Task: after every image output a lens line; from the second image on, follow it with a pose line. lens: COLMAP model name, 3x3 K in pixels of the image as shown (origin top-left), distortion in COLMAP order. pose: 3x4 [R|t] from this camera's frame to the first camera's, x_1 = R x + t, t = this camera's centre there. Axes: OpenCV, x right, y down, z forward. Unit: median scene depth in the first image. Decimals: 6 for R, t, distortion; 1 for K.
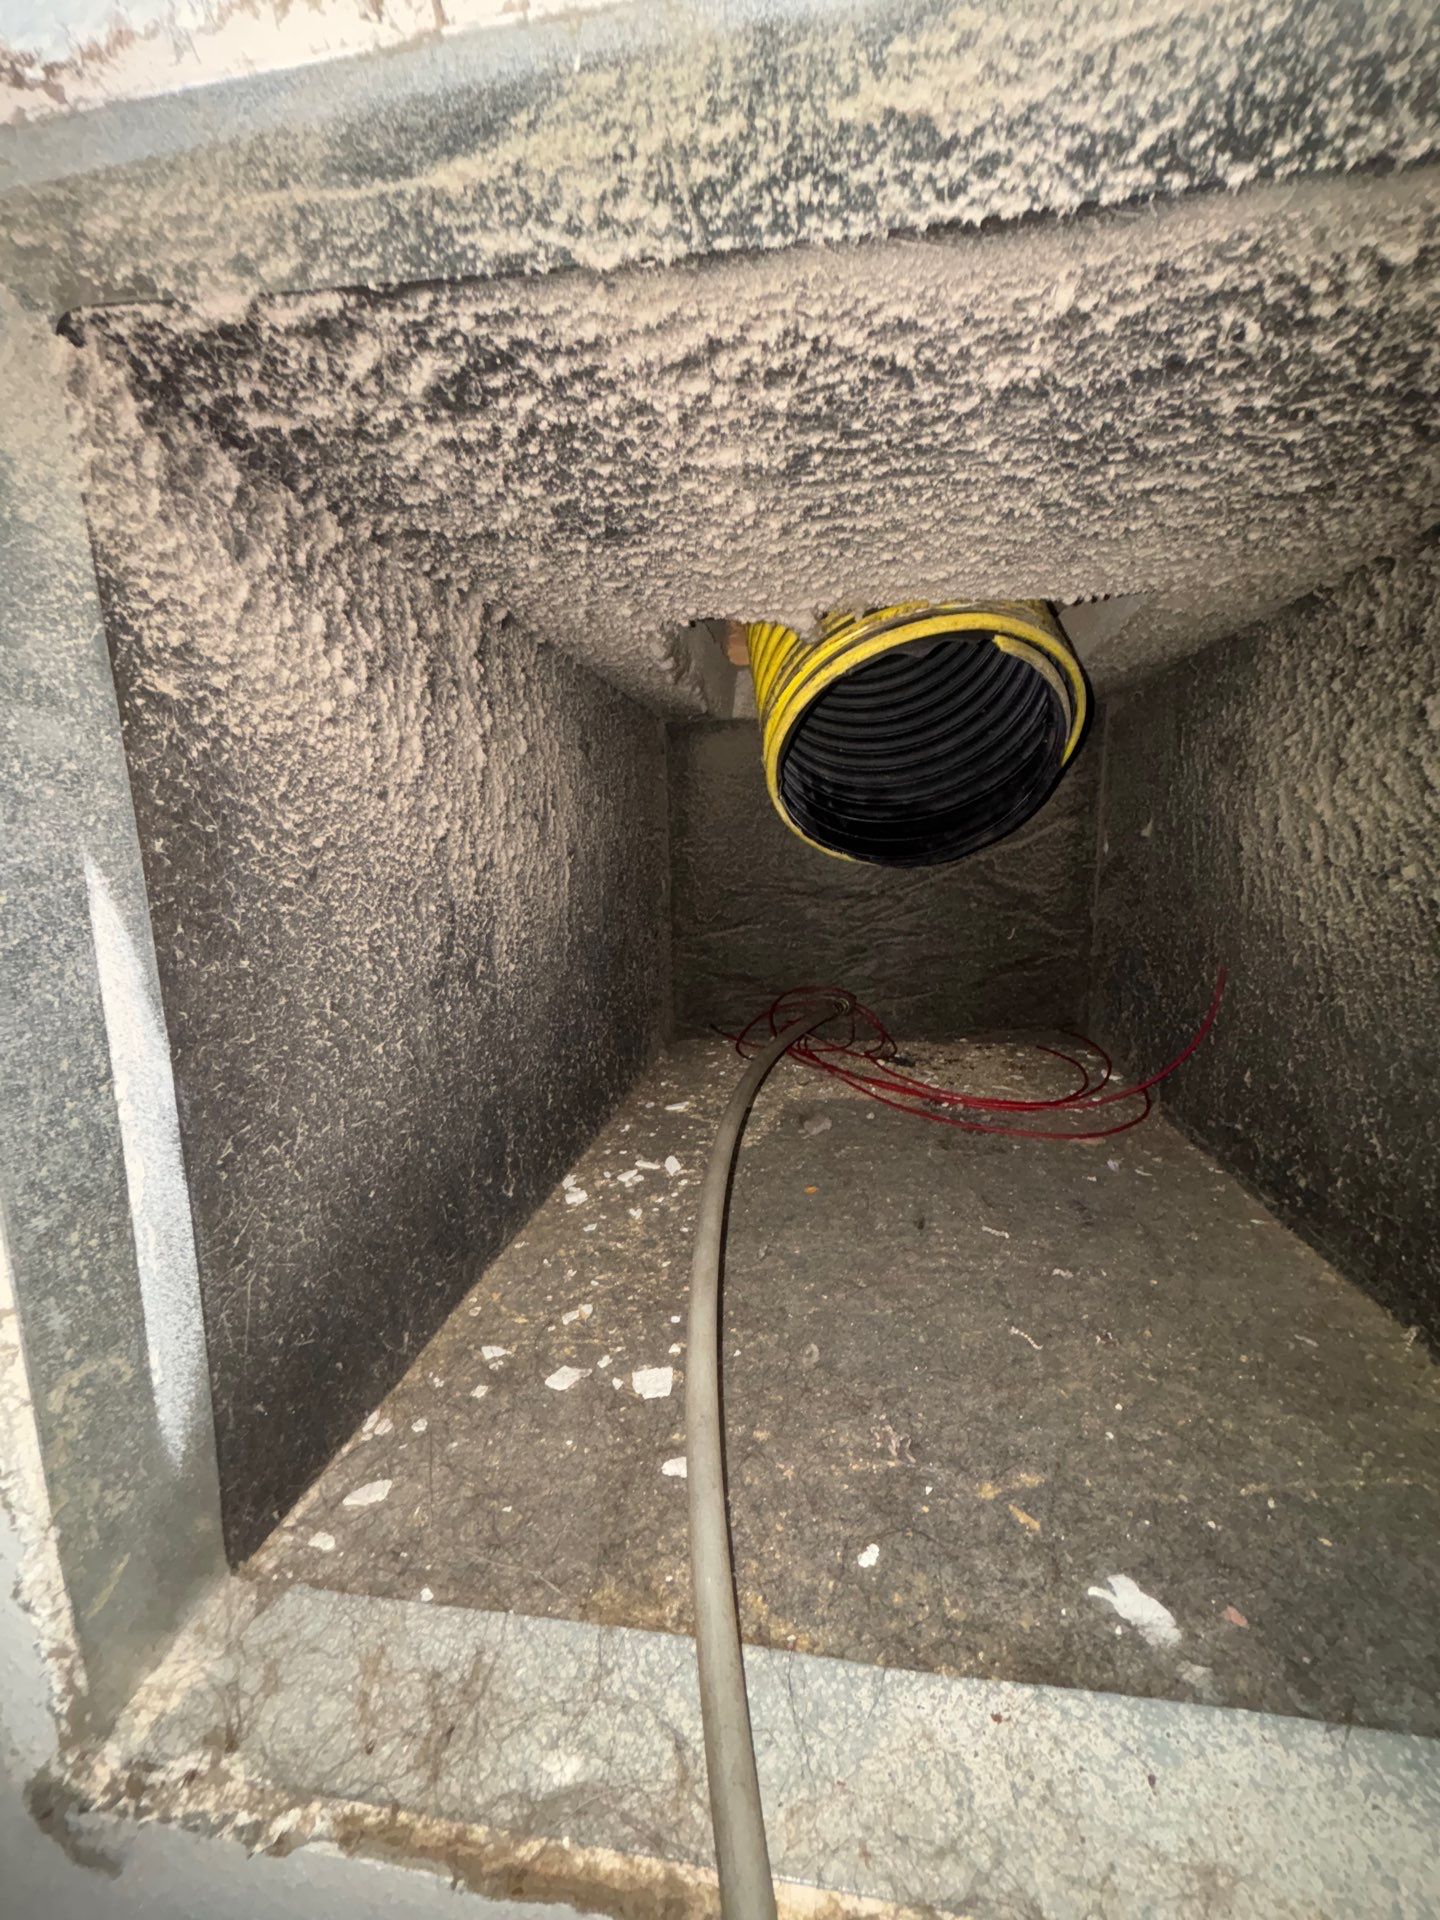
lens RADIAL K [[778.0, 0, 714.8], [0, 778.0, 954.0], [0, 0, 1]] dist [0.001941, -0.000007]
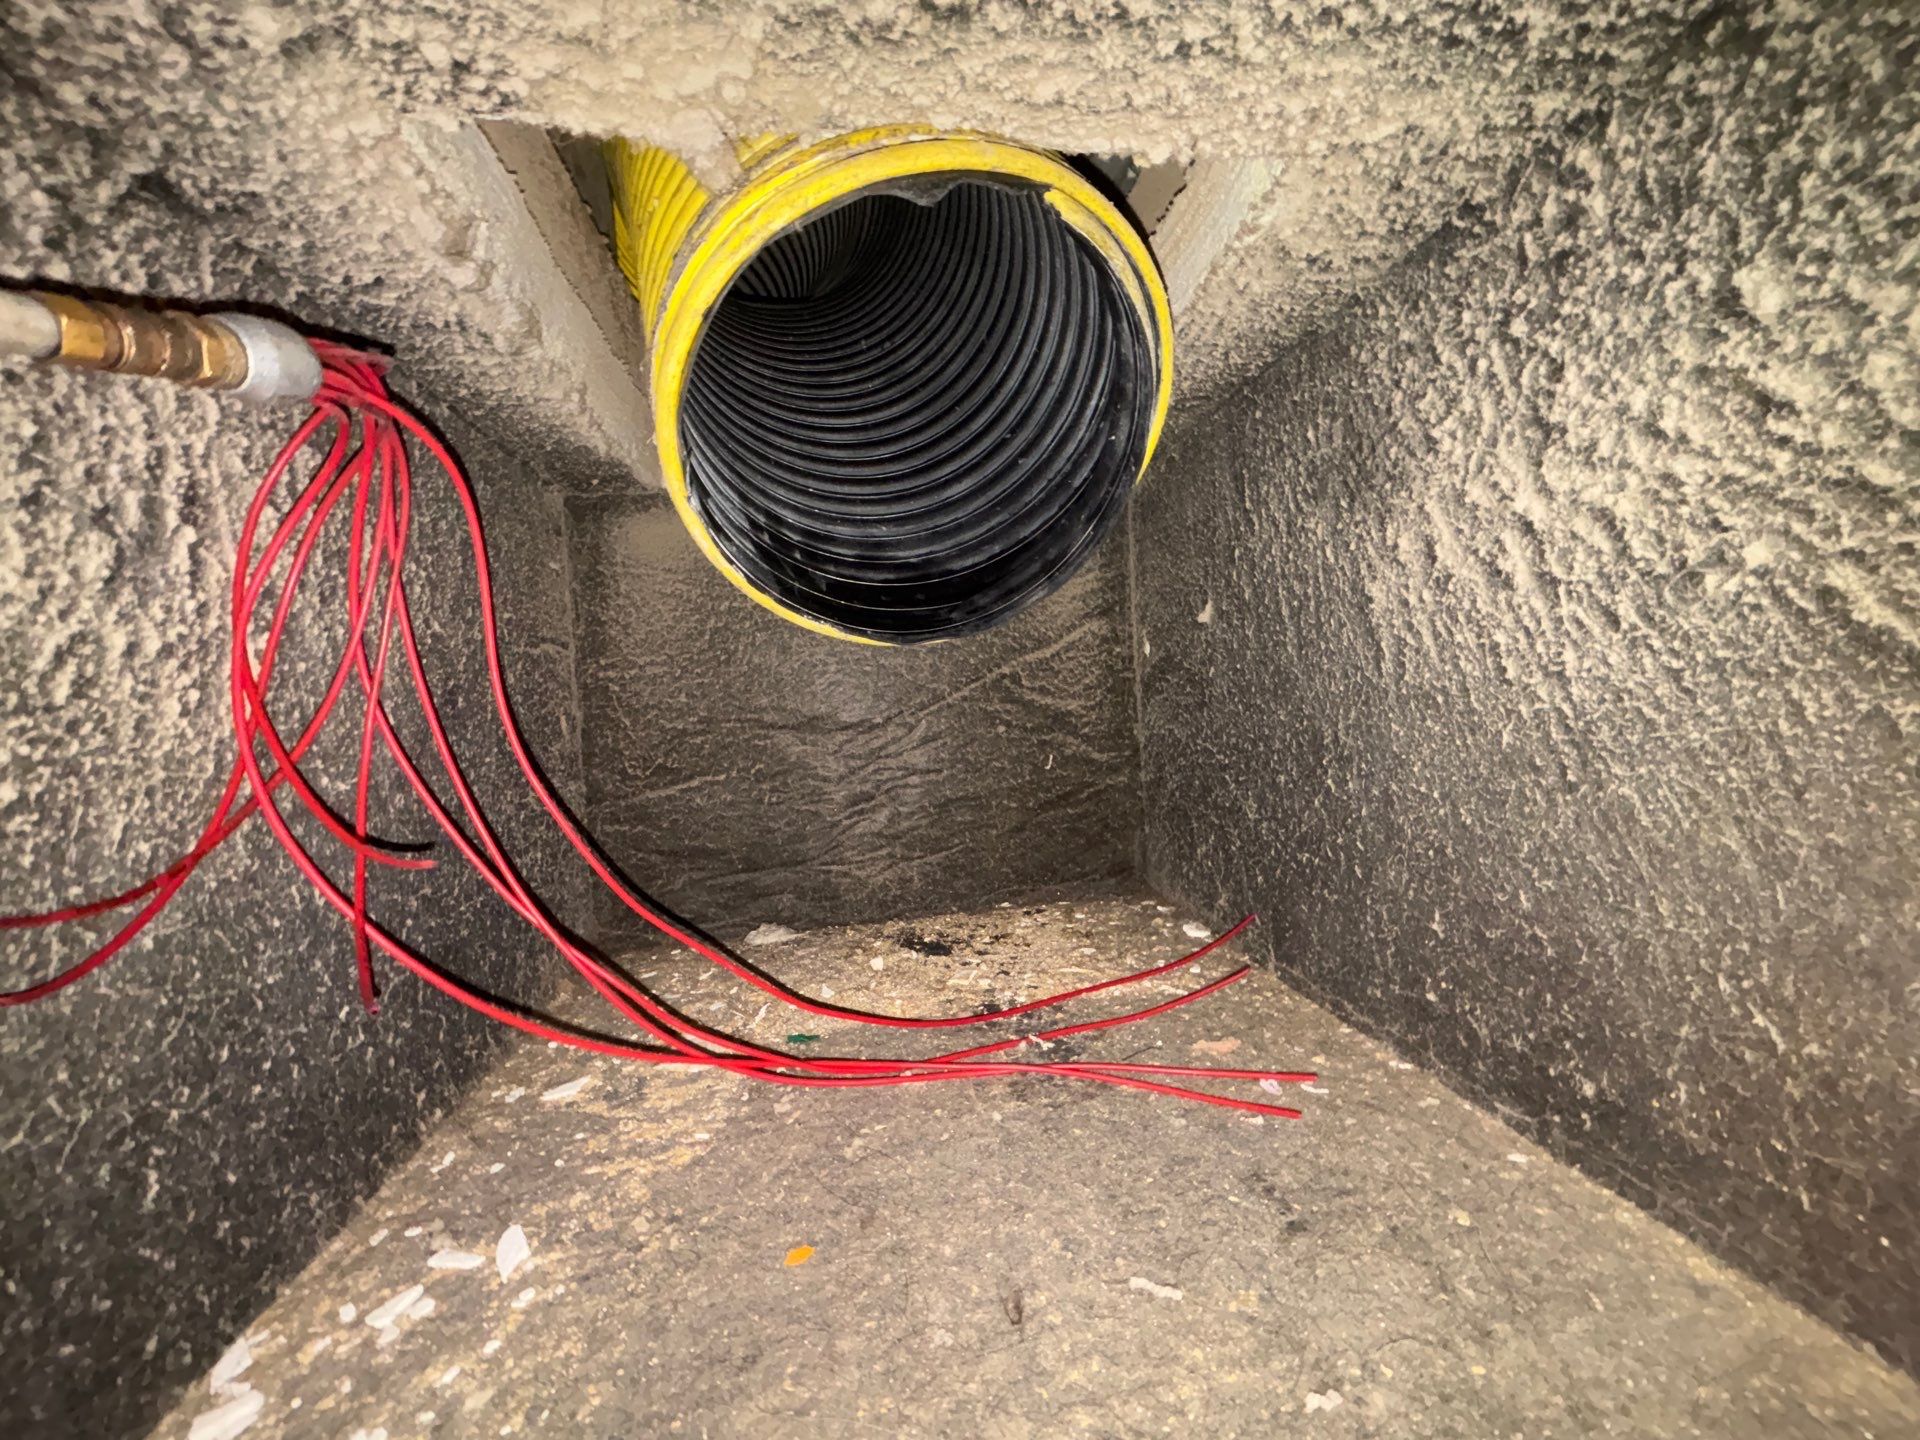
lens RADIAL K [[770.9, 0, 957.1], [0, 770.9, 717.0], [0, 0, 1]] dist [-0.000166, -0.000581]
pose [[0.951855, -0.046970, 0.302930, 0.082648], [0.087404, 0.988757, -0.121329, 0.024319], [-0.293826, 0.141965, 0.945258, 0.425298]]
